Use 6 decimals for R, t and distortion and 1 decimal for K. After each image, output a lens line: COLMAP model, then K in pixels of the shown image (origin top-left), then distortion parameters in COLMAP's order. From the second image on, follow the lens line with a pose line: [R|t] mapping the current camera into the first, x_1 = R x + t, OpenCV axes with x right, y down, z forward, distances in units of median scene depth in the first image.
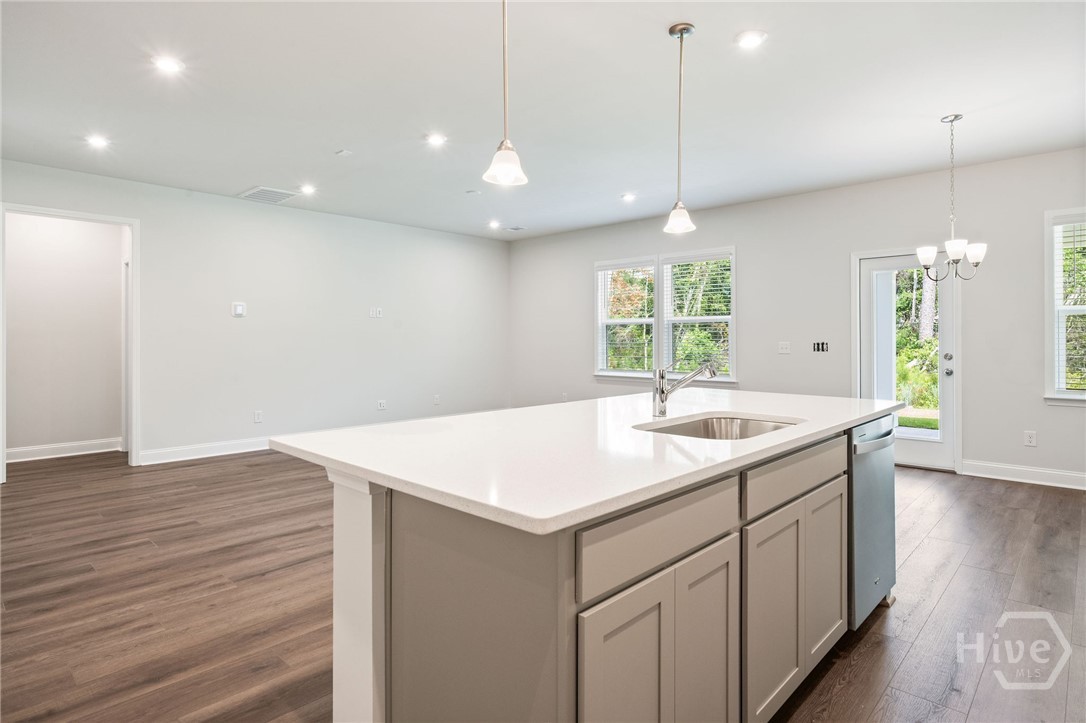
lens RADIAL K [[582.2, 0, 539.1], [0, 582.2, 357.1], [0, 0, 1]] dist [0.001546, 0.002219]
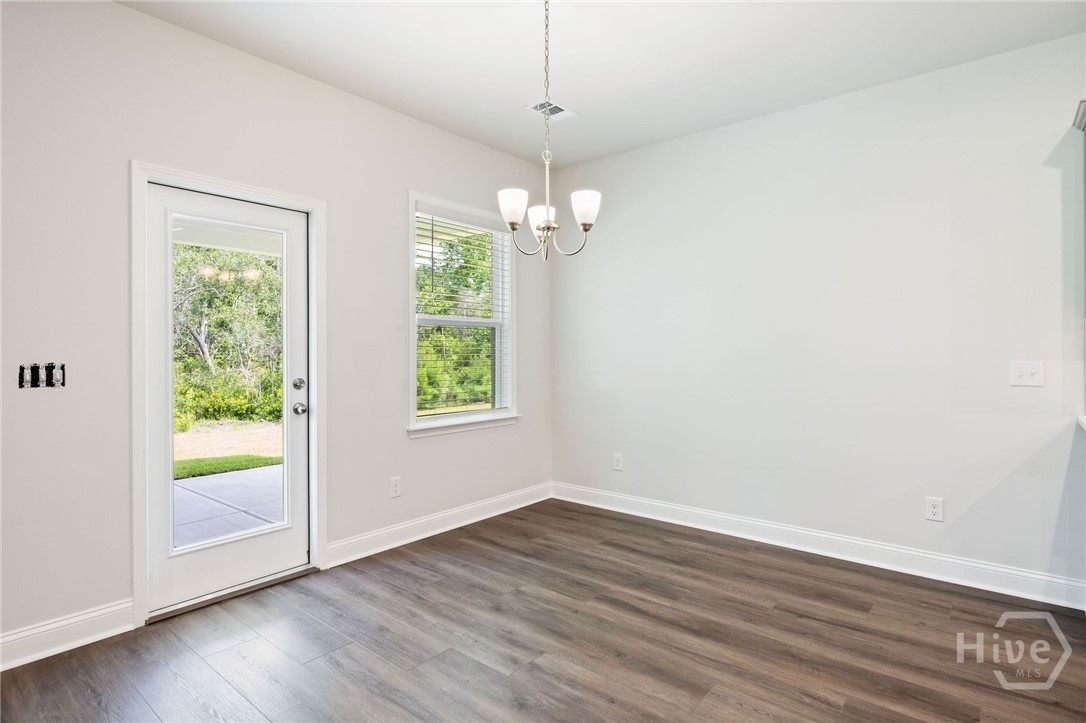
lens RADIAL K [[563.8, 0, 545.4], [0, 563.8, 359.3], [0, 0, 1]] dist [-0.000510, 0.000801]
pose [[-0.069593, -0.007398, 0.997548, 0.088209], [0.029551, 0.999518, 0.009474, -0.022511], [-0.997138, 0.030138, -0.069341, 0.706114]]
